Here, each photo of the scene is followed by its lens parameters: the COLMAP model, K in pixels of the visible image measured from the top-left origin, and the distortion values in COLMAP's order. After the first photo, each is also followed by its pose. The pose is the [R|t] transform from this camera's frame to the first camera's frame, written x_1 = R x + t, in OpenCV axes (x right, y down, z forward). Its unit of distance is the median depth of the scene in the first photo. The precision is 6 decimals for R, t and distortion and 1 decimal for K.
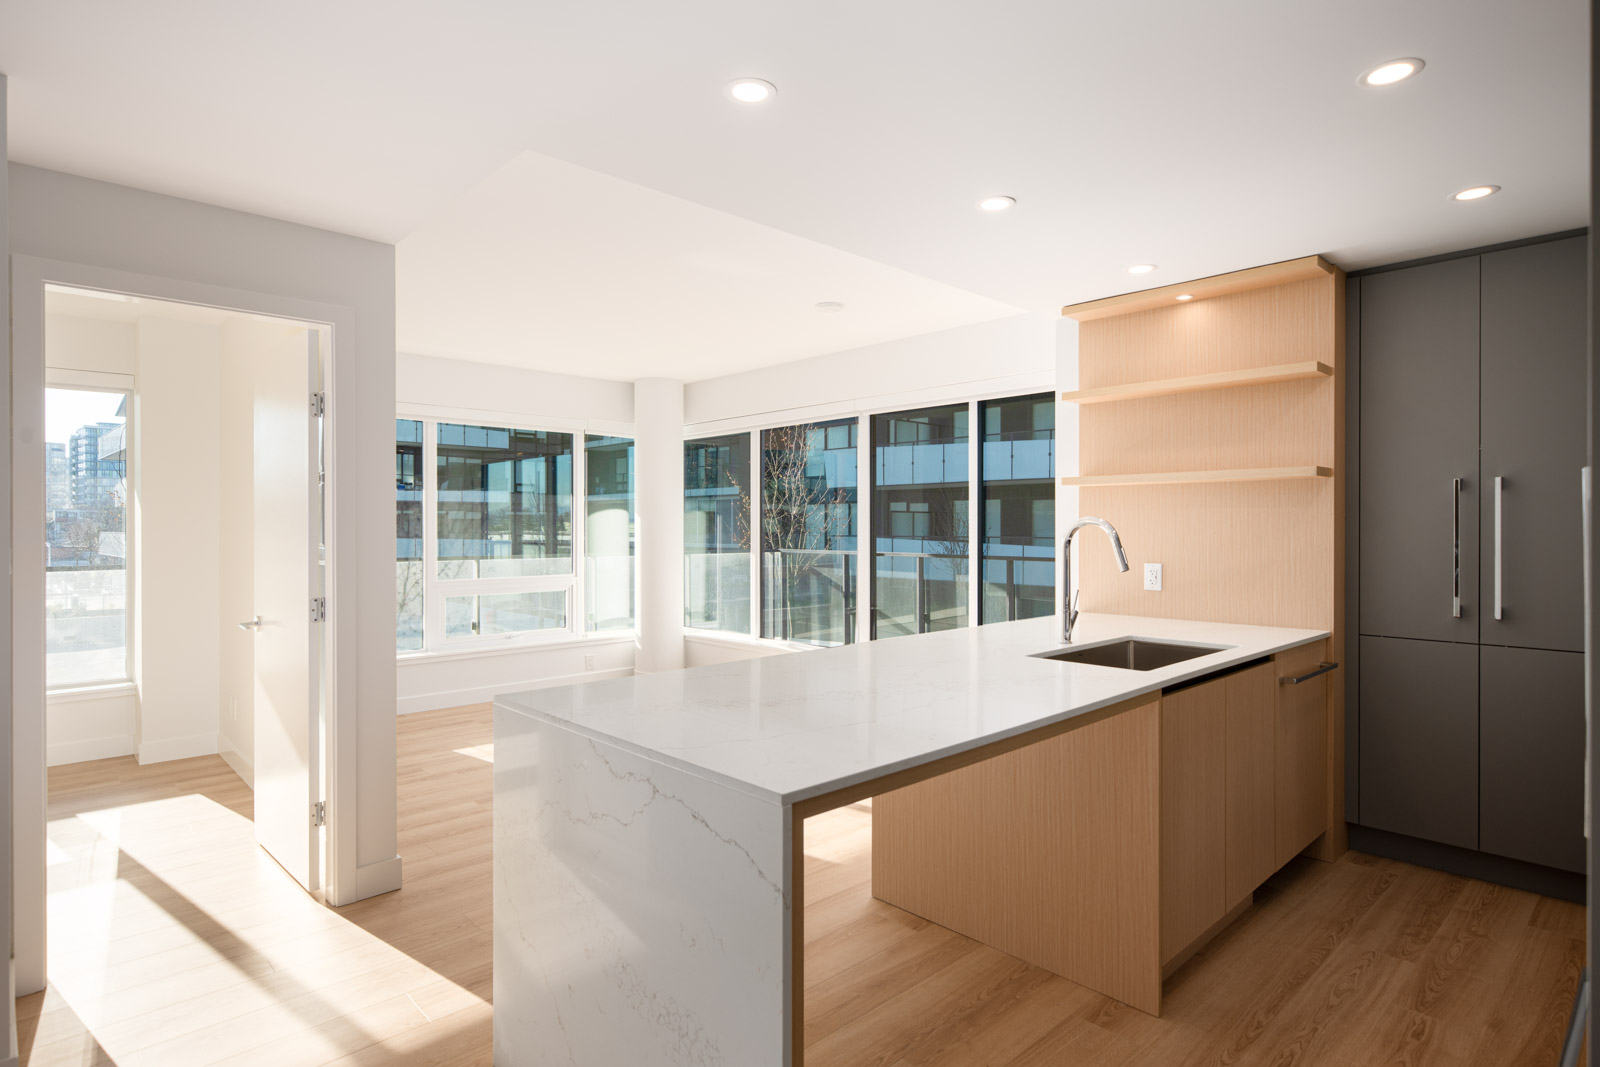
lens RADIAL K [[841.0, 0, 796.6], [0, 841.0, 530.8], [0, 0, 1]] dist [-0.003273, -0.001908]
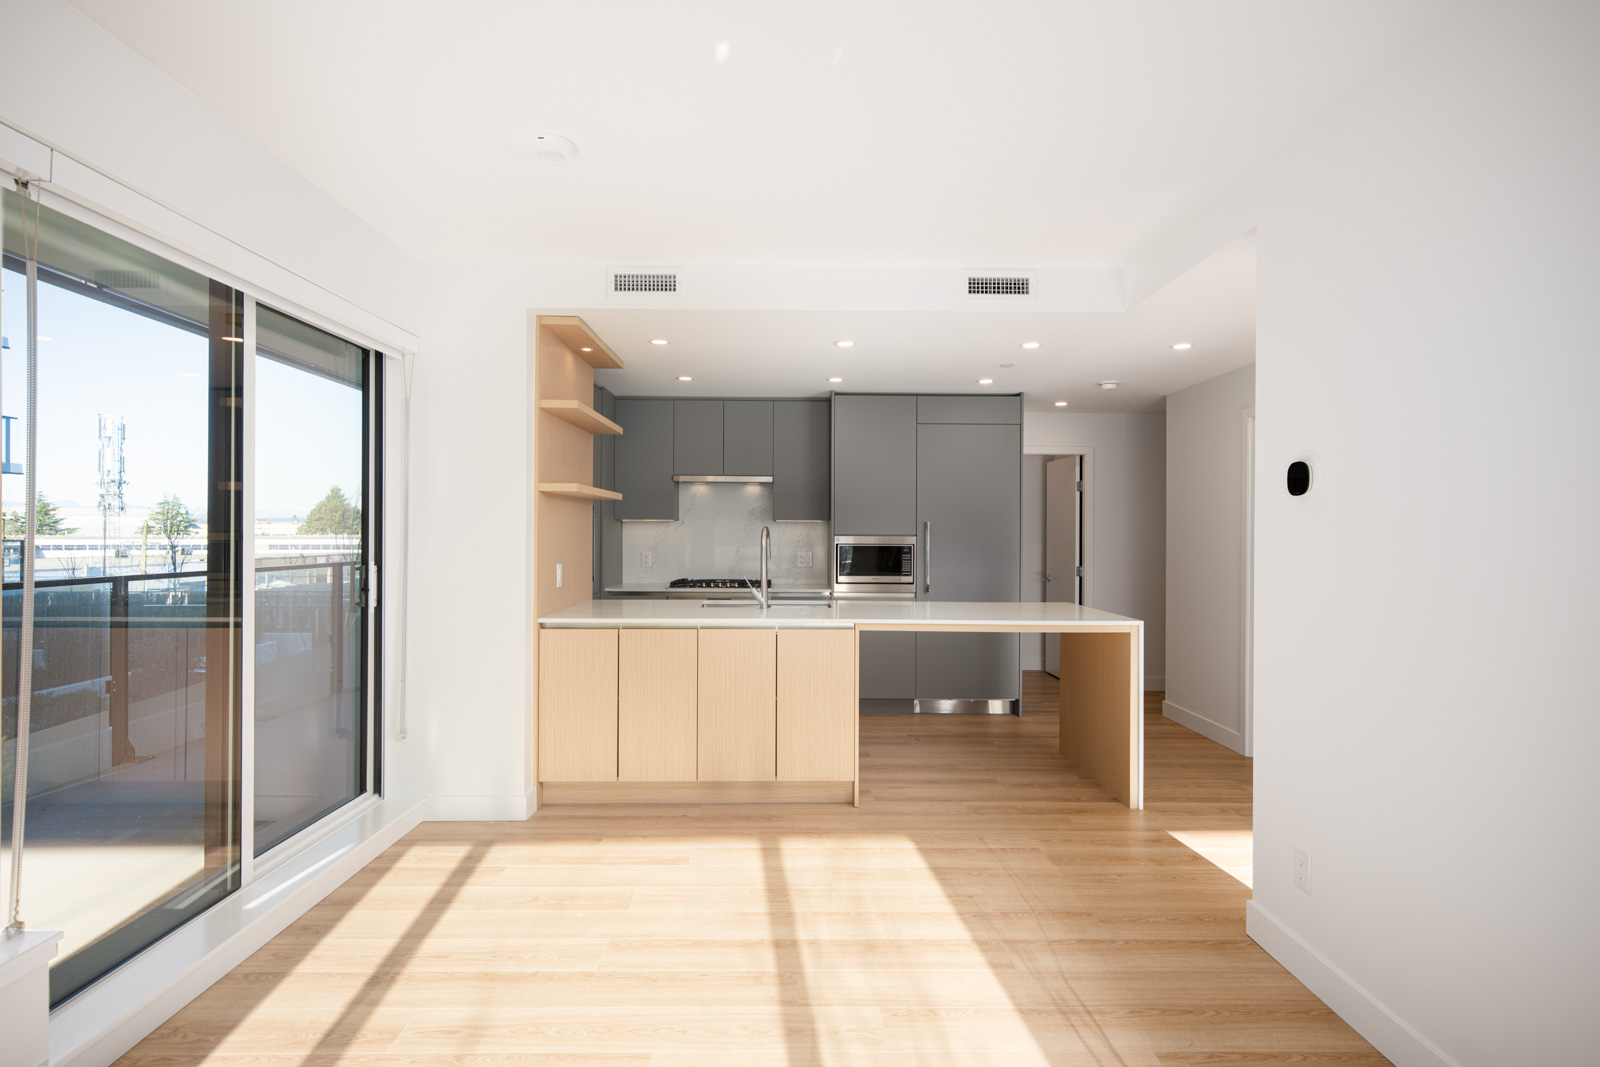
lens RADIAL K [[819.6, 0, 802.0], [0, 819.6, 531.6], [0, 0, 1]] dist [-0.005389, 0.000136]
pose [[-0.742914, -0.003339, 0.669379, -0.649975], [-0.000056, 0.999988, 0.004926, -0.011367], [-0.669387, 0.003622, -0.742905, 1.839339]]
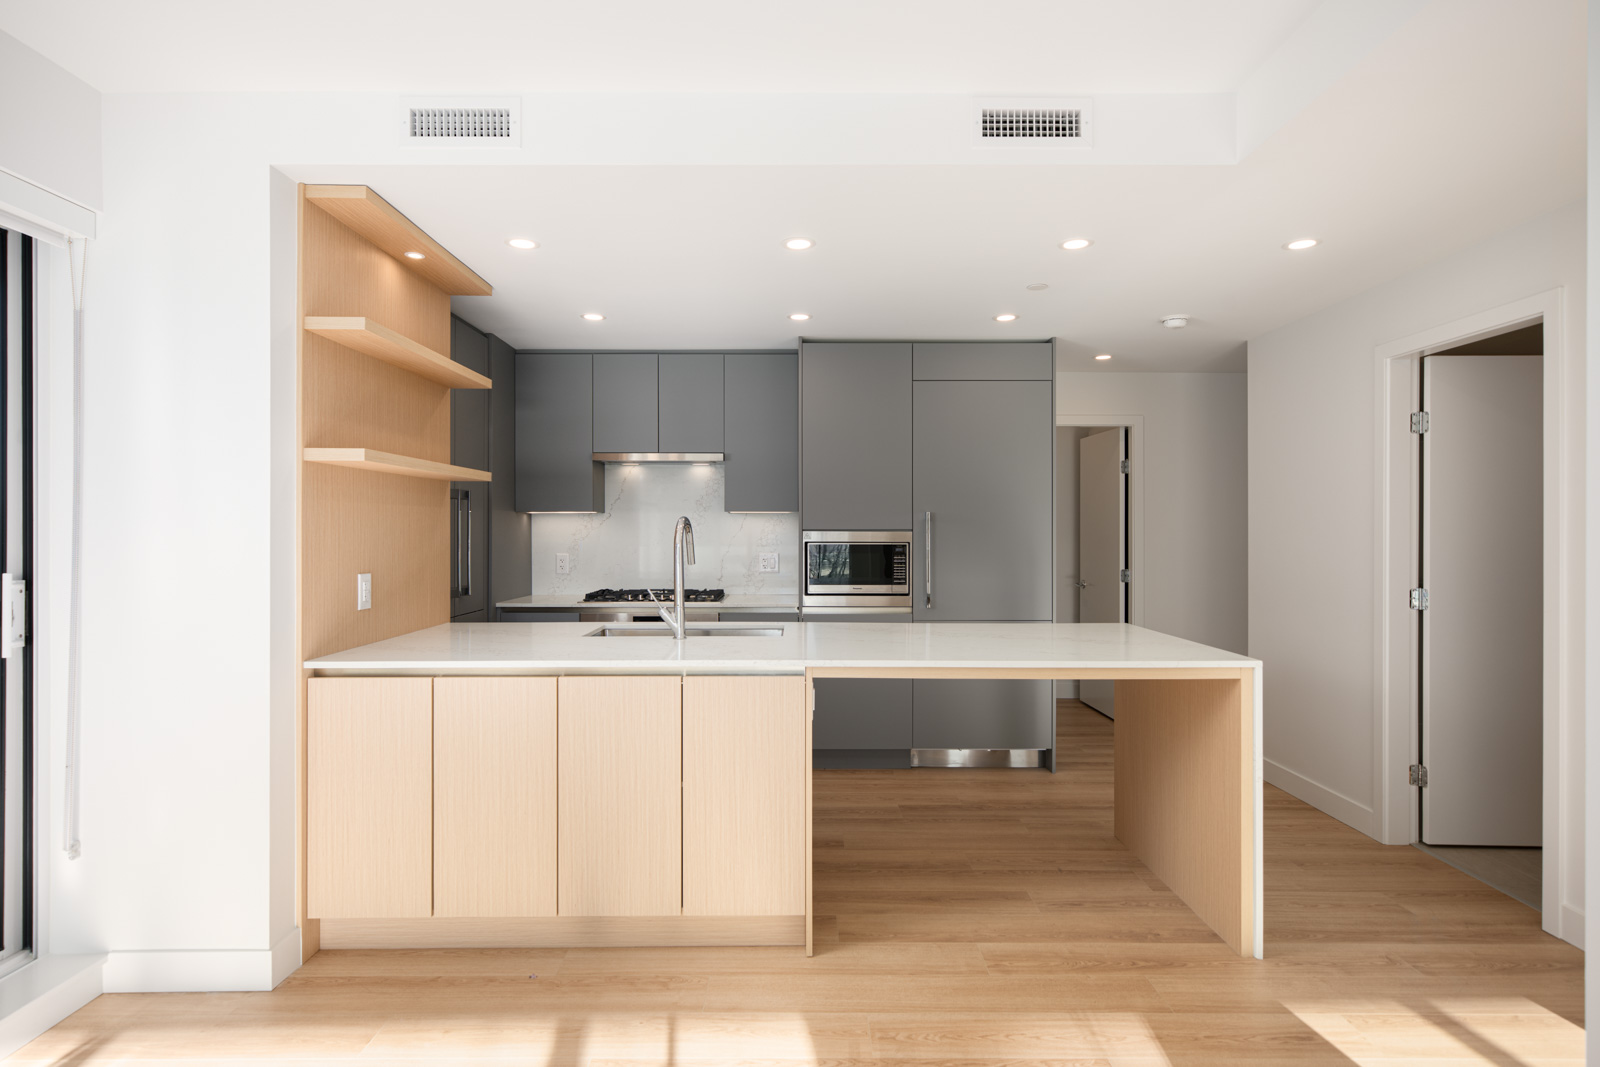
lens RADIAL K [[841.0, 0, 797.1], [0, 841.0, 534.1], [0, 0, 1]] dist [-0.003273, -0.001908]
pose [[-0.732332, -0.002154, 0.680945, -0.433117], [0.005963, 0.999936, 0.009575, -0.002303], [-0.680922, 0.011072, -0.732272, 1.475751]]
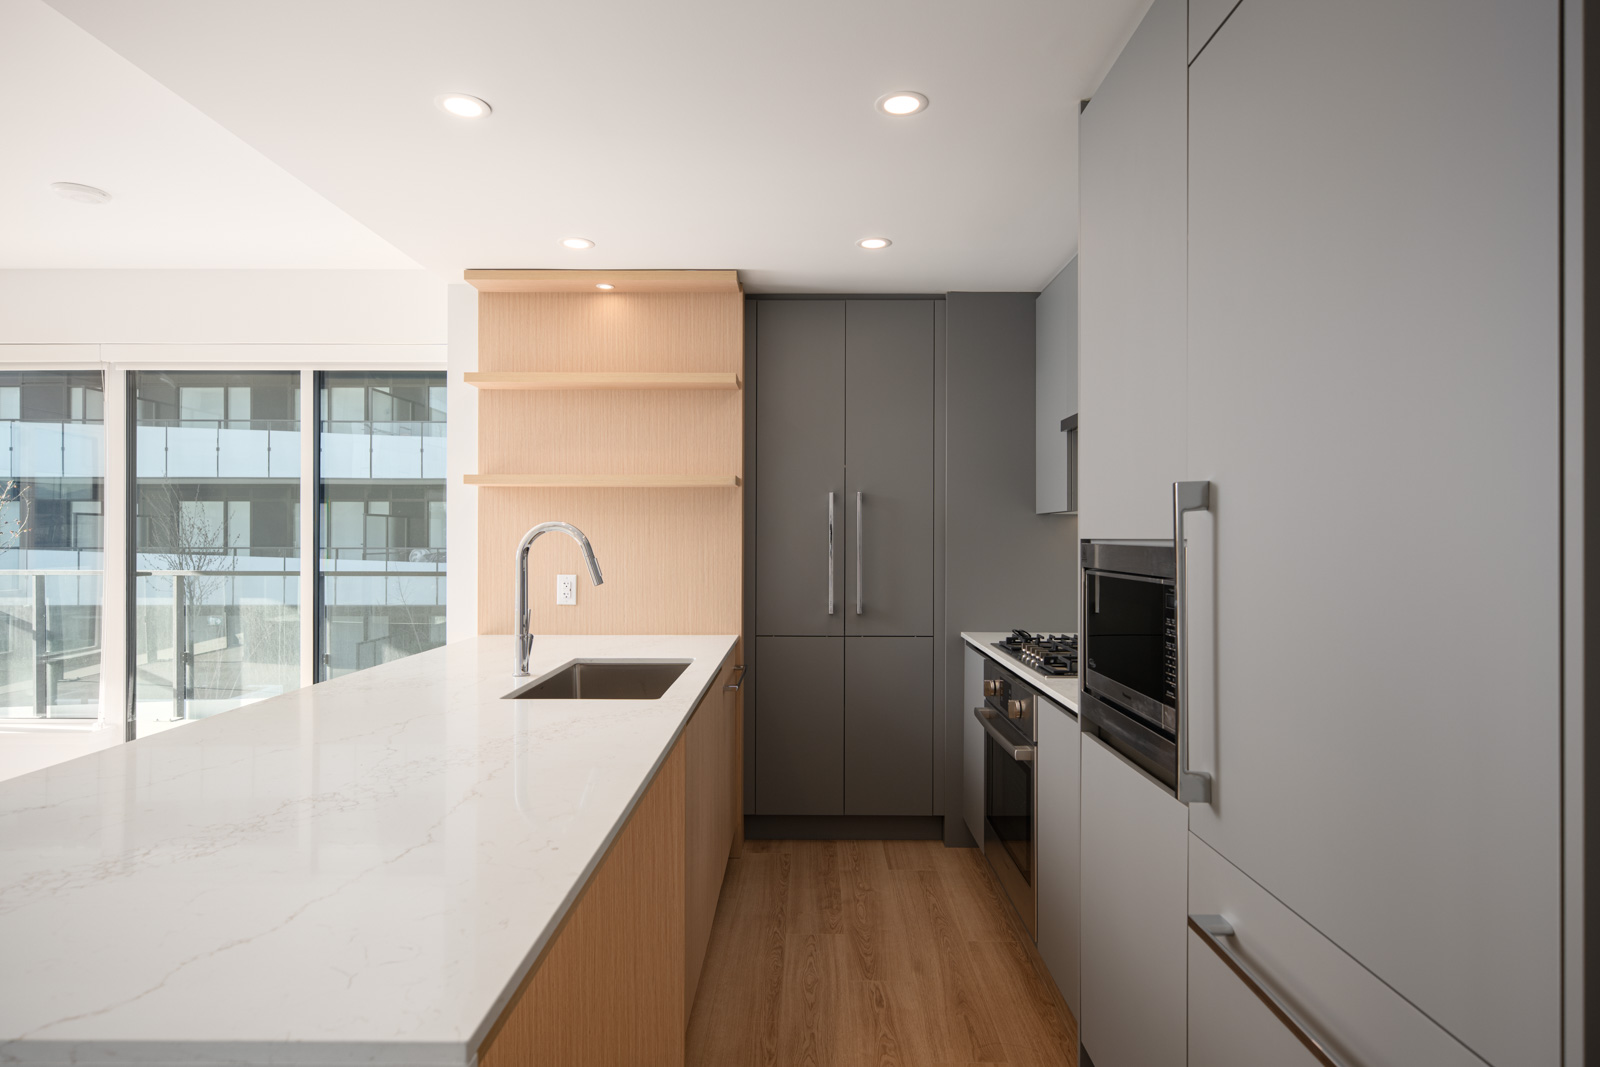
lens RADIAL K [[886.6, 0, 806.8], [0, 886.6, 534.1], [0, 0, 1]] dist [-0.001369, -0.001224]
pose [[0.684110, 0.002895, 0.729374, -0.106723], [0.001843, 0.999982, -0.005697, 0.001205], [-0.729377, 0.005242, 0.684092, 0.184978]]
